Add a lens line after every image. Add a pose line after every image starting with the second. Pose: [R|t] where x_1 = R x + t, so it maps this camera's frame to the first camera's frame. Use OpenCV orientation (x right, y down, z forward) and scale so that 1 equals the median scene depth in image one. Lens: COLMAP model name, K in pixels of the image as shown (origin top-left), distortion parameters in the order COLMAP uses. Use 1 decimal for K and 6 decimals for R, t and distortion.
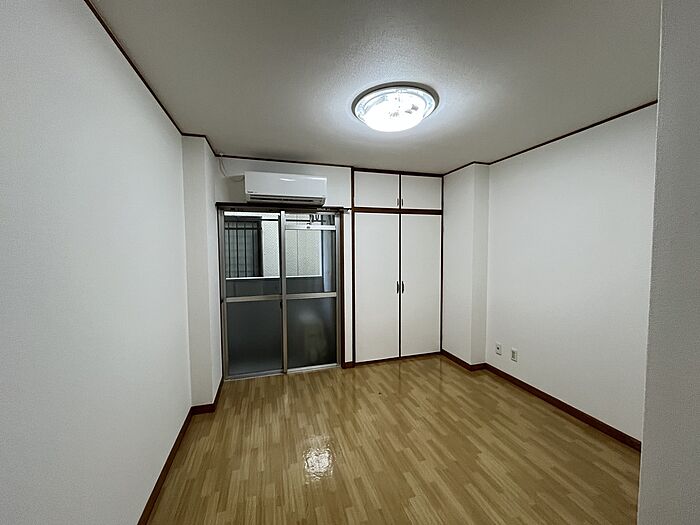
lens RADIAL K [[285.5, 0, 348.2], [0, 285.5, 262.3], [0, 0, 1]] dist [0.000404, -0.000556]
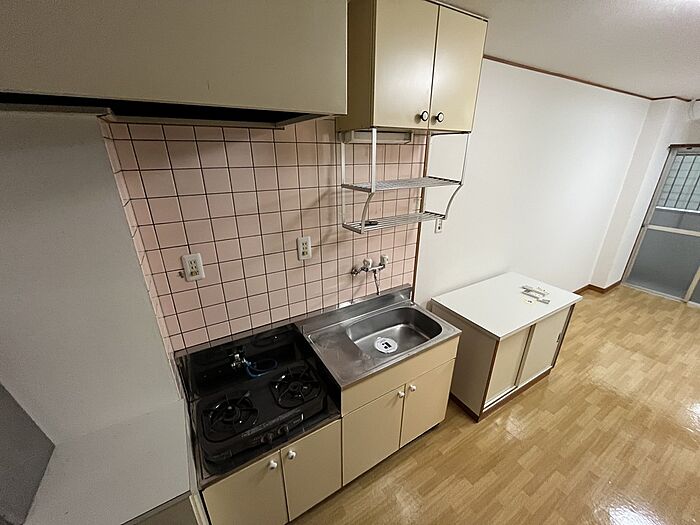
lens RADIAL K [[276.2, 0, 347.7], [0, 276.2, 260.1], [0, 0, 1]] dist [-0.015412, -0.000026]
pose [[0.229484, 0.355883, -0.905916, 0.413512], [-0.044634, 0.933625, 0.355461, -0.096012], [0.972289, -0.041138, 0.230136, -0.579749]]
